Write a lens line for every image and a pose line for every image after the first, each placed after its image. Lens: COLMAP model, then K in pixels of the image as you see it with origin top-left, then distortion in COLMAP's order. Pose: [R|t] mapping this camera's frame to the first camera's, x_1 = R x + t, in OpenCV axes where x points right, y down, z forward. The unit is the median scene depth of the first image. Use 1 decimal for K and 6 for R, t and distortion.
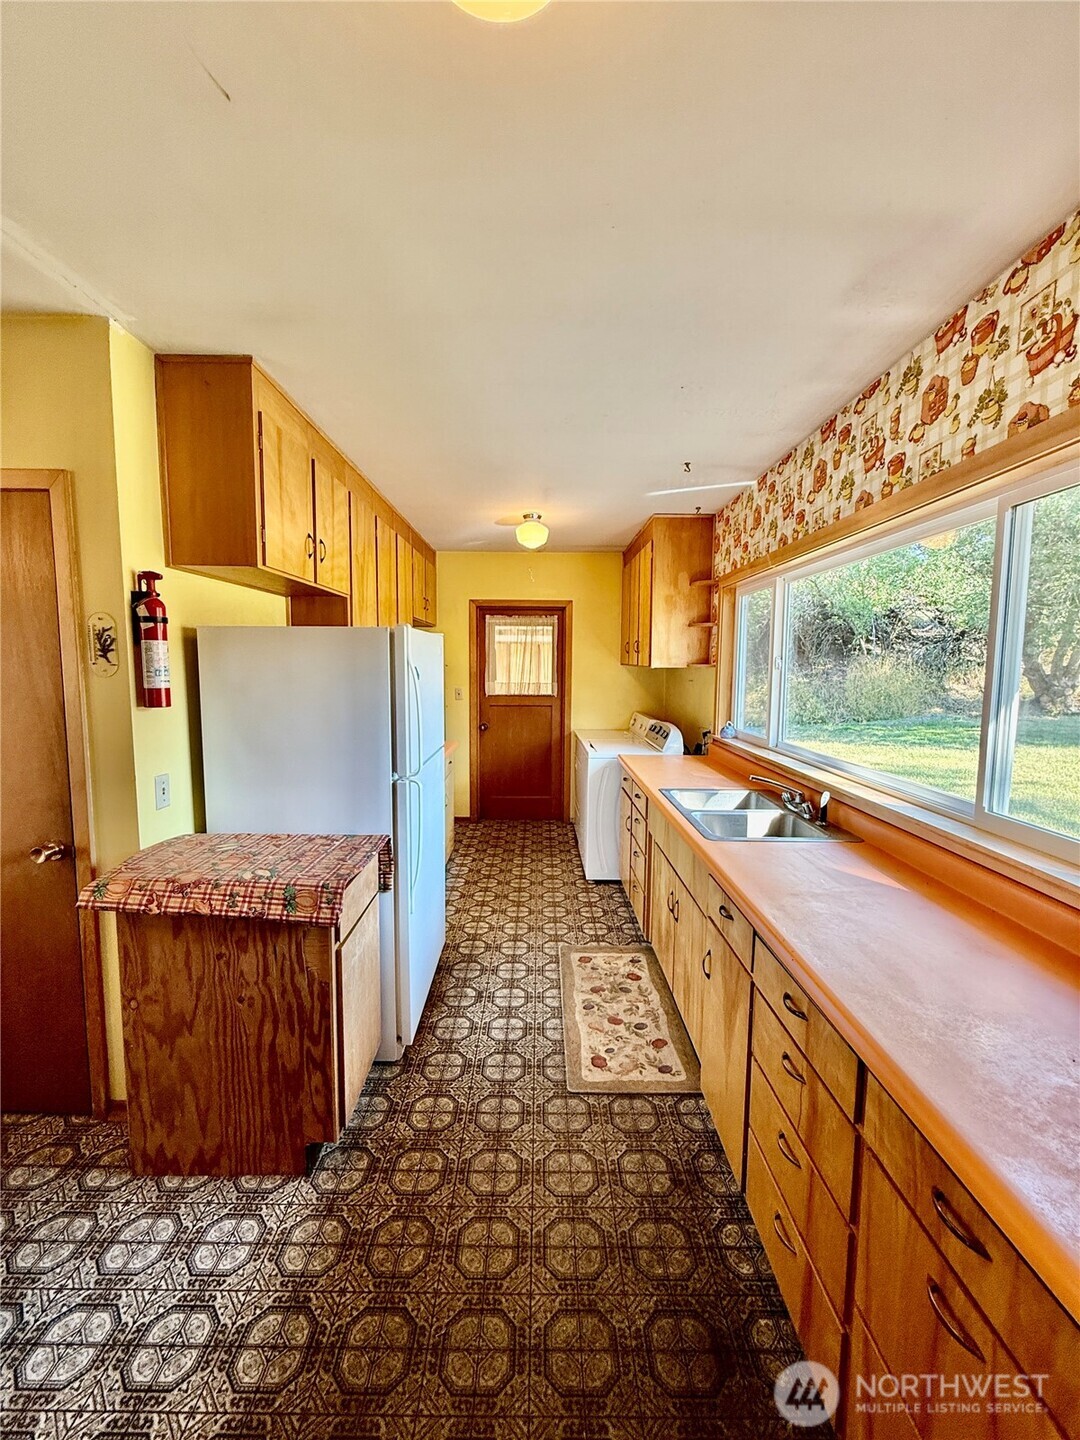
lens RADIAL K [[571.6, 0, 543.5], [0, 571.6, 720.0], [0, 0, 1]] dist [-0.021454, 0.000045]
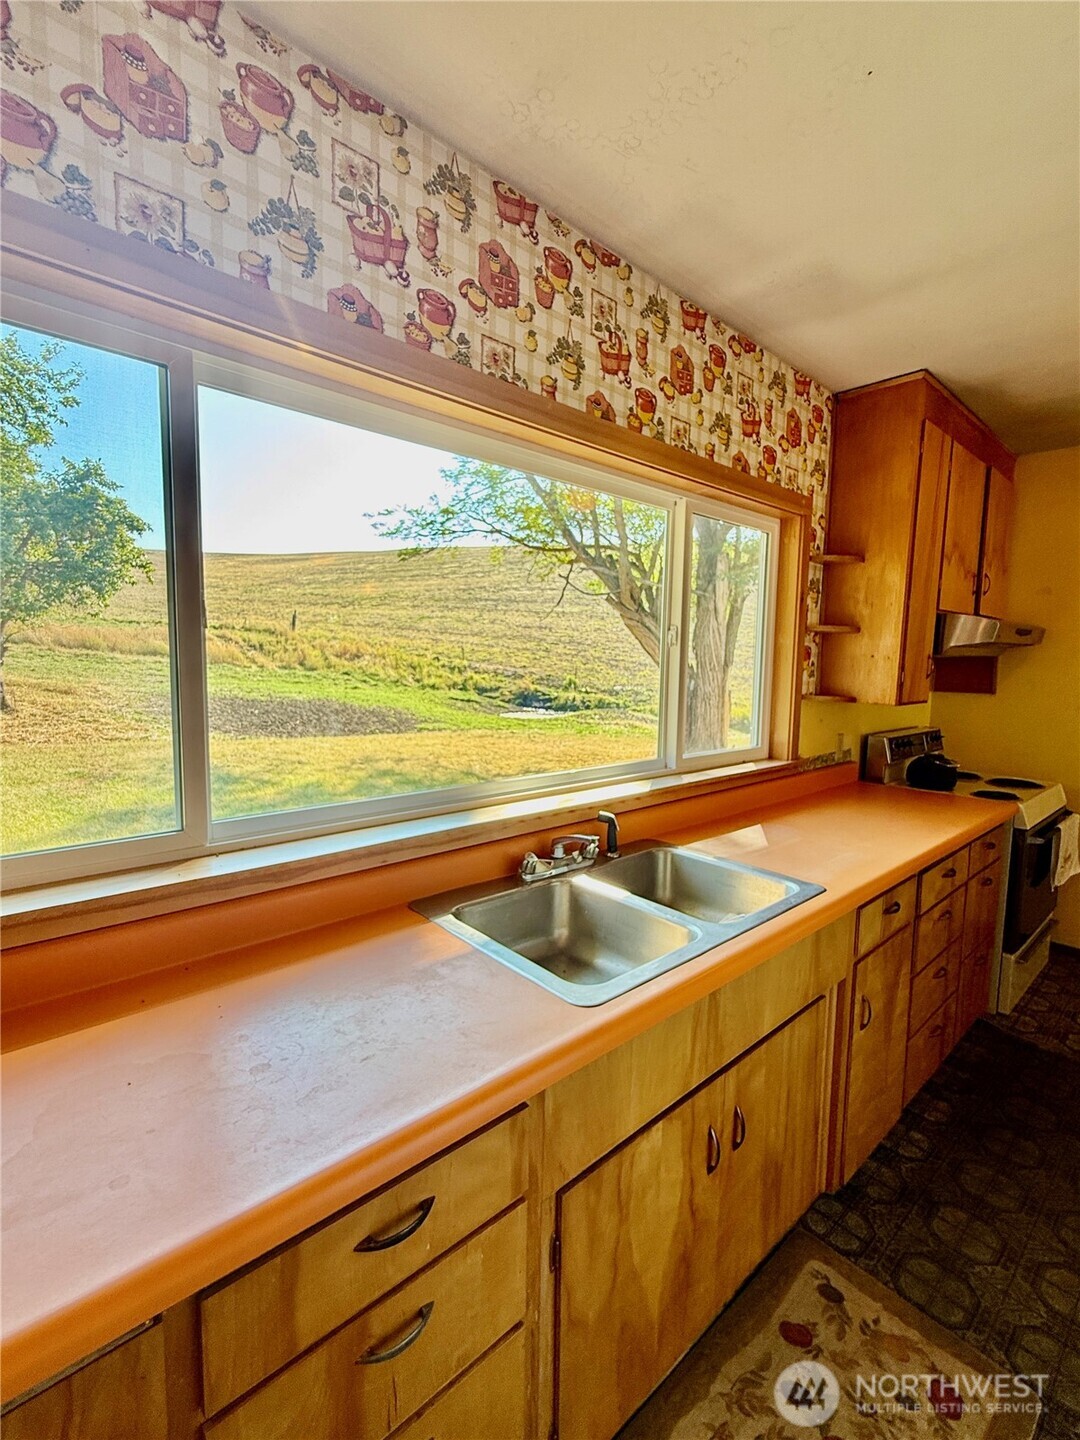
lens RADIAL K [[658.0, 0, 506.8], [0, 658.0, 693.3], [0, 0, 1]] dist [-0.001312, -0.001044]
pose [[-0.650140, -0.094314, 0.753938, -0.036868], [0.026314, 0.988876, 0.146395, -0.159173], [-0.759359, 0.115017, -0.640426, 1.812179]]
